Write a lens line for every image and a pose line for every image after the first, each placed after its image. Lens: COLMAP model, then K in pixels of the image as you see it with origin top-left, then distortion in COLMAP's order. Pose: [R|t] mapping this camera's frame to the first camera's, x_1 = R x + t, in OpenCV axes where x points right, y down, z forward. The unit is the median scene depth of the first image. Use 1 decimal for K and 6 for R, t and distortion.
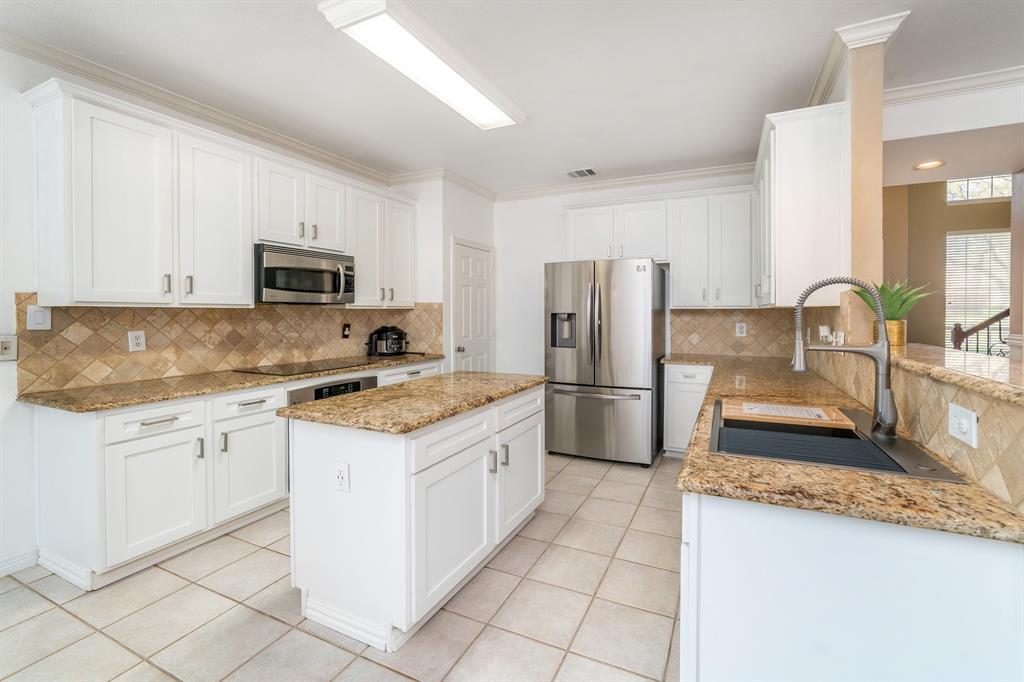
lens RADIAL K [[413.2, 0, 533.8], [0, 413.2, 316.8], [0, 0, 1]] dist [-0.006336, 0.000025]
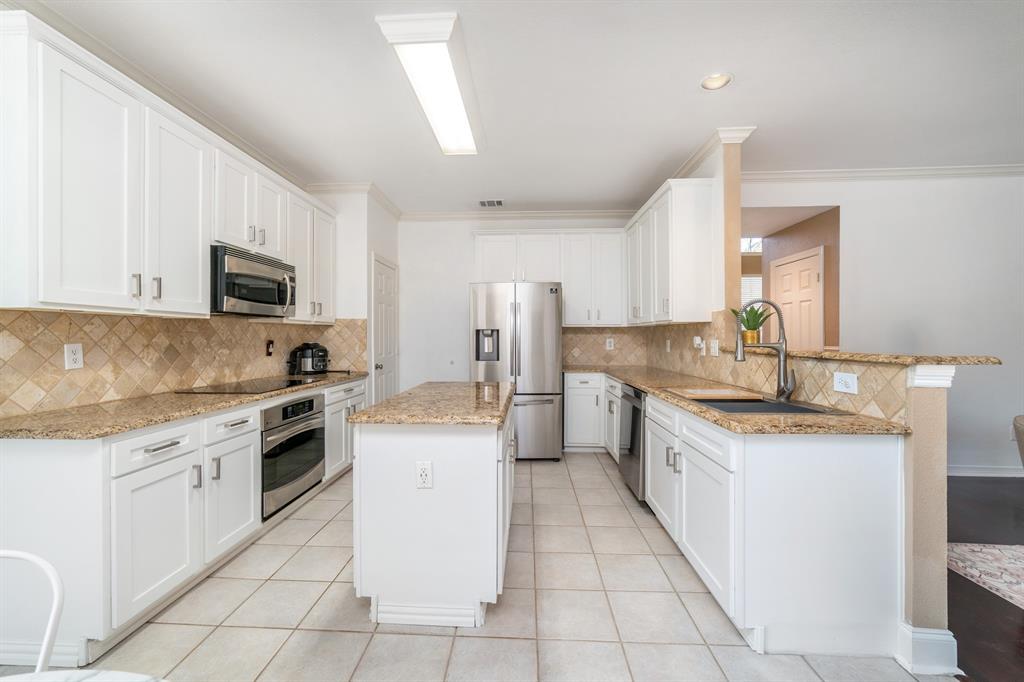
lens RADIAL K [[410.8, 0, 492.3], [0, 410.8, 338.9], [0, 0, 1]] dist [-0.023240, 0.008640]
pose [[0.929400, -0.006001, 0.369026, -0.441770], [0.009221, 0.999933, -0.006963, 0.033342], [-0.368960, 0.009874, 0.929393, -0.021181]]
